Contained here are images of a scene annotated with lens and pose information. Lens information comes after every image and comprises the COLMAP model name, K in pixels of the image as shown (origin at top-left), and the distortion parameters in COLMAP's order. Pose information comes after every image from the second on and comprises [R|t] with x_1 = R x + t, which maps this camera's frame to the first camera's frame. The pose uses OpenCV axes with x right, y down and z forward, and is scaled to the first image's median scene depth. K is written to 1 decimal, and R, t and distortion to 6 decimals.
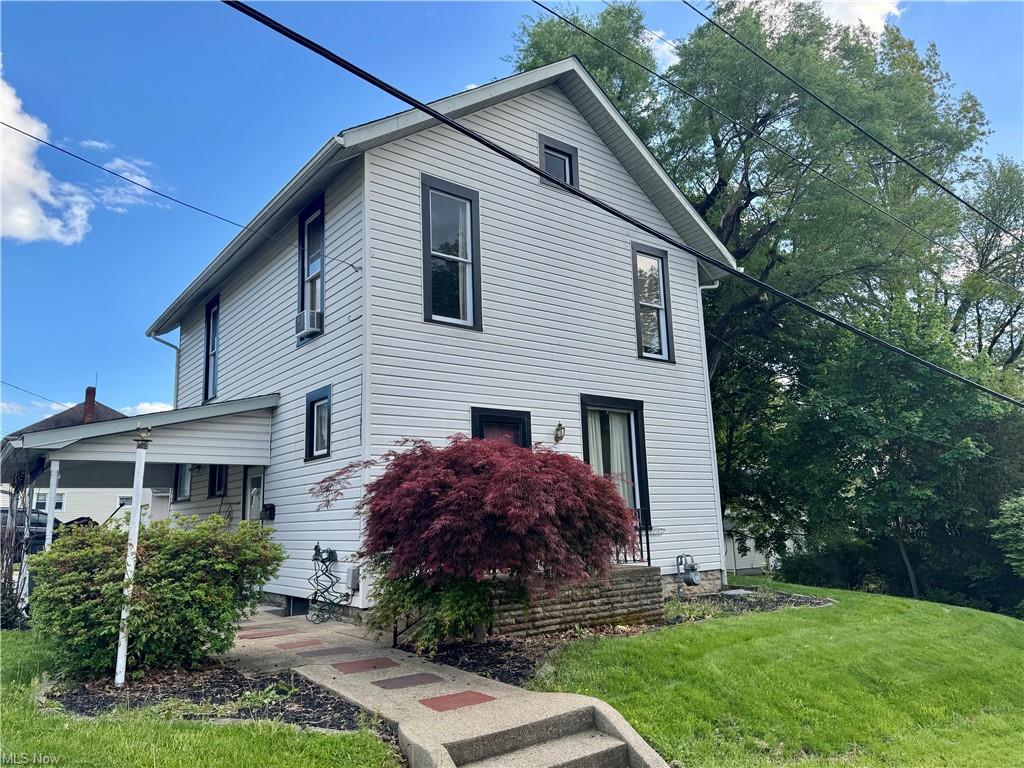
lens RADIAL K [[707.8, 0, 512.0], [0, 707.8, 384.0], [0, 0, 1]] dist [0.098136, -0.000037]
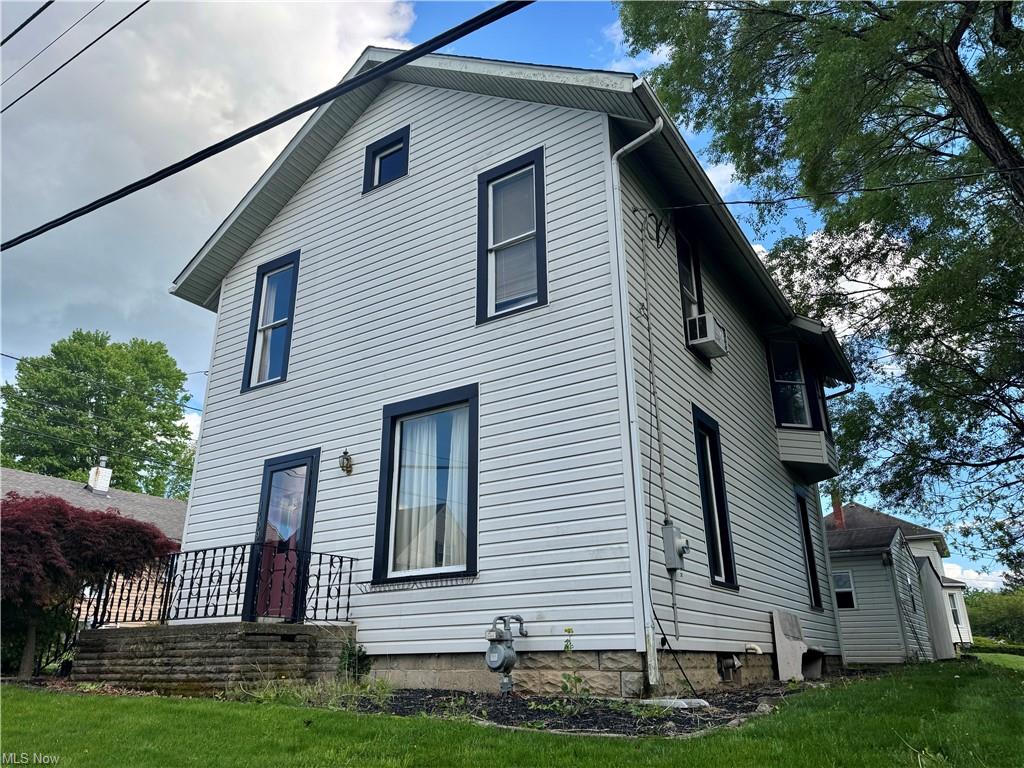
lens RADIAL K [[714.9, 0, 507.7], [0, 714.9, 386.5], [0, 0, 1]] dist [0.080240, -0.105541]
pose [[0.328839, -0.312904, -0.891042, 0.971468], [0.170686, 0.947669, -0.269798, 0.261457], [0.928833, -0.063368, 0.365039, 0.953696]]
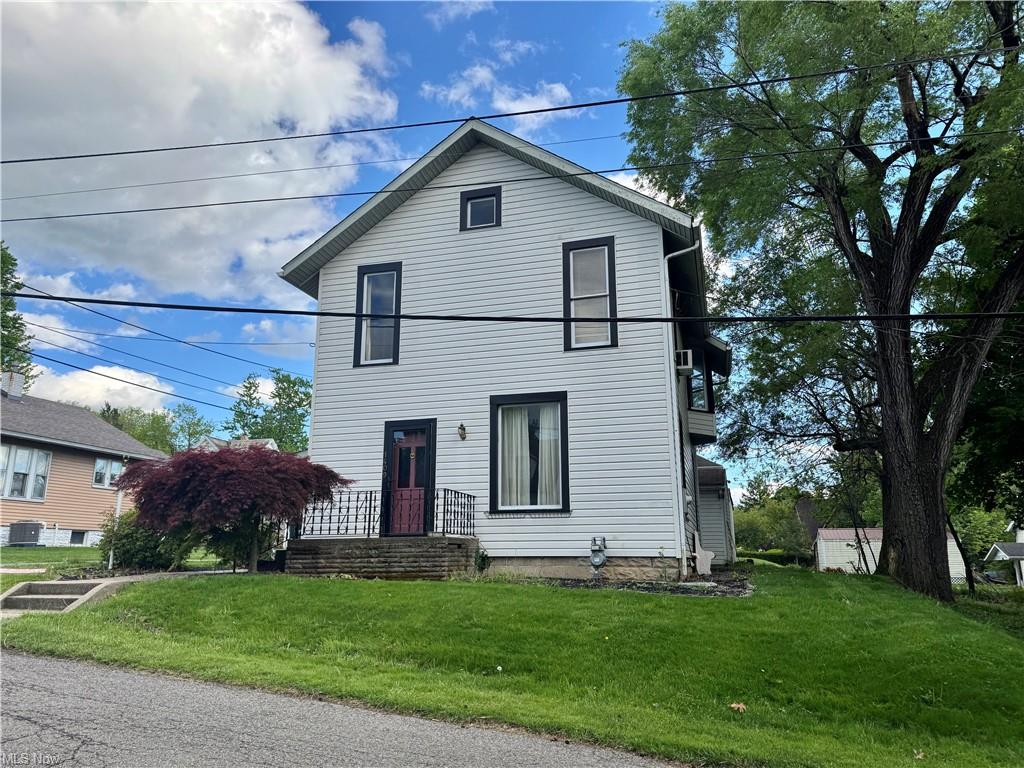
lens RADIAL K [[707.8, 0, 512.0], [0, 707.8, 384.0], [0, 0, 1]] dist [0.098136, -0.000037]
pose [[0.587148, -0.167645, -0.791930, 1.182727], [0.133564, 0.984974, -0.109485, 0.143723], [0.798385, -0.041489, 0.600717, 0.375989]]
